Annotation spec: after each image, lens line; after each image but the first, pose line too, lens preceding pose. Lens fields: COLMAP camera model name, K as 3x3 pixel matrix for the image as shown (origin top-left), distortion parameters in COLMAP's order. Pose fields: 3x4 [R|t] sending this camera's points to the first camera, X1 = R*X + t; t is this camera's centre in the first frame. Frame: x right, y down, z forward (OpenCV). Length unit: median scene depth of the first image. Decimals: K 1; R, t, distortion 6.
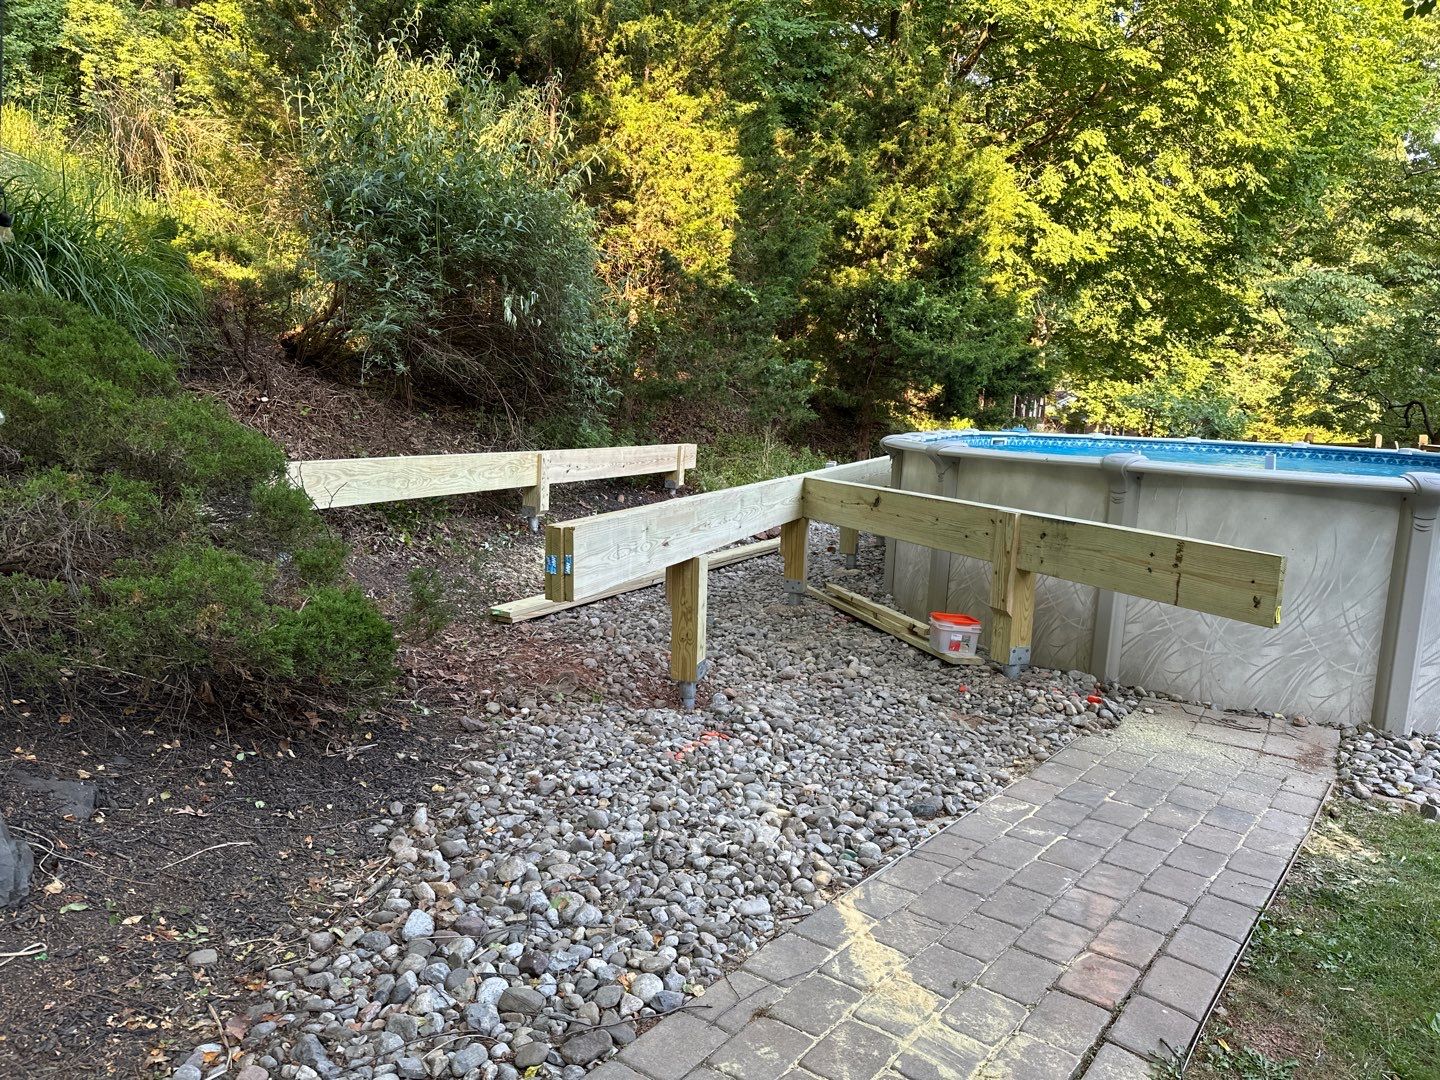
lens RADIAL K [[1020.1, 0, 718.2], [0, 1020.1, 545.0], [0, 0, 1]] dist [0.034764, -0.043588]
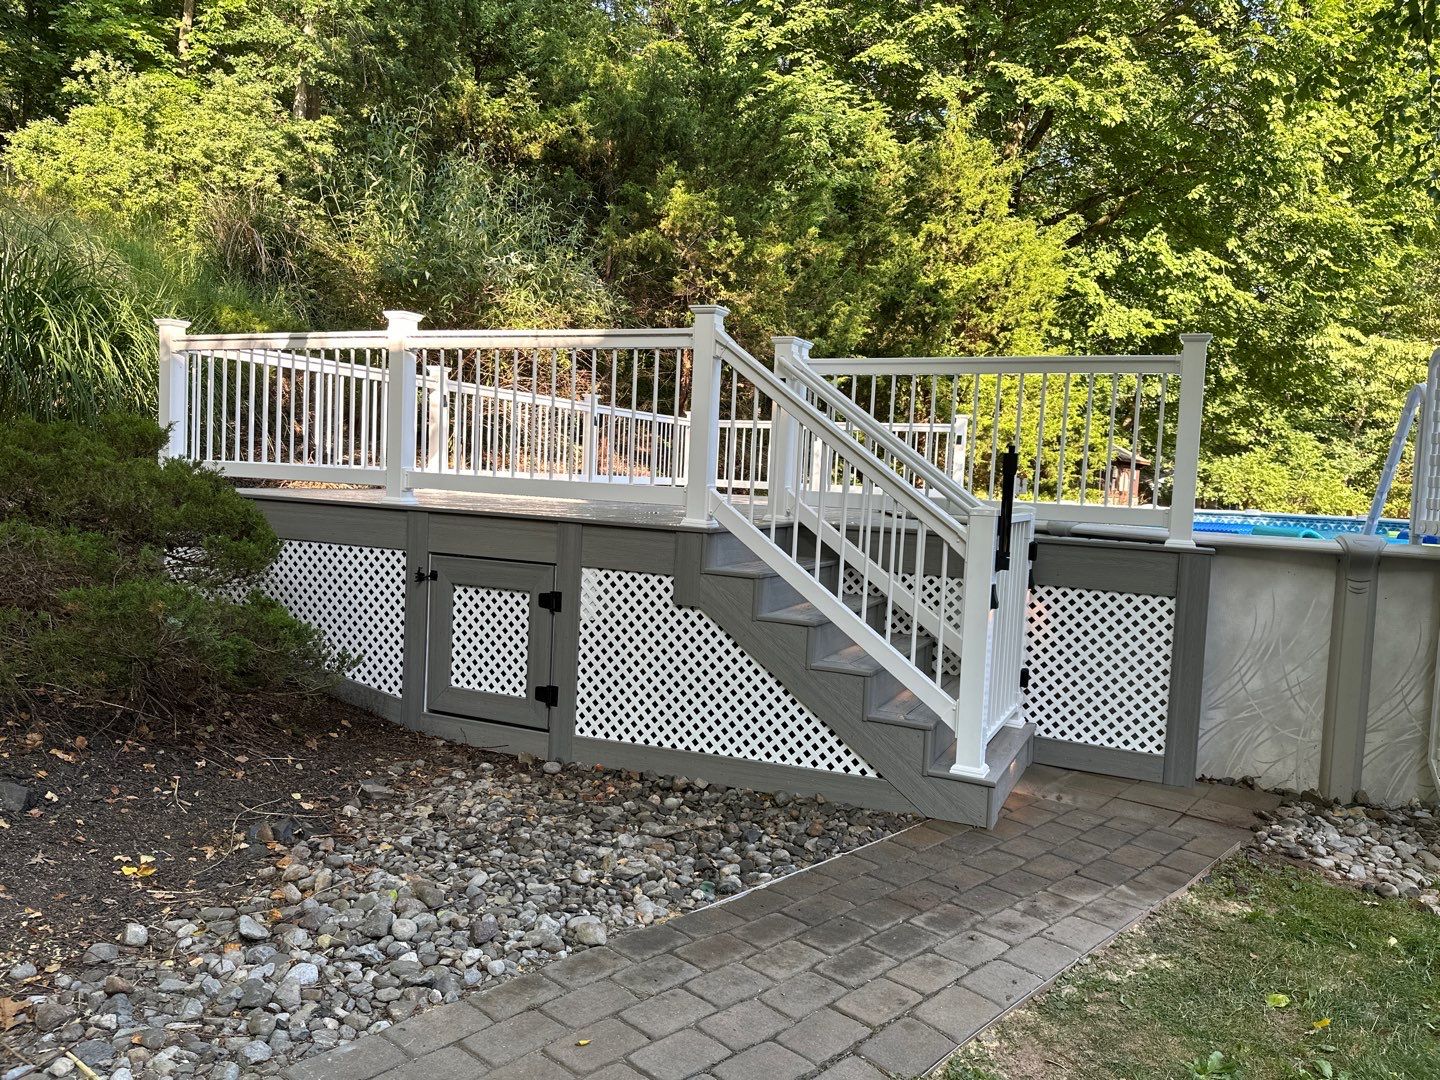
lens RADIAL K [[1015.0, 0, 713.4], [0, 1015.0, 531.5], [0, 0, 1]] dist [0.046552, -0.064315]
pose [[0.994159, 0.007167, -0.107686, 0.149249], [-0.016314, 0.996307, -0.084303, 0.017400], [0.106684, 0.085568, 0.990604, -0.041025]]
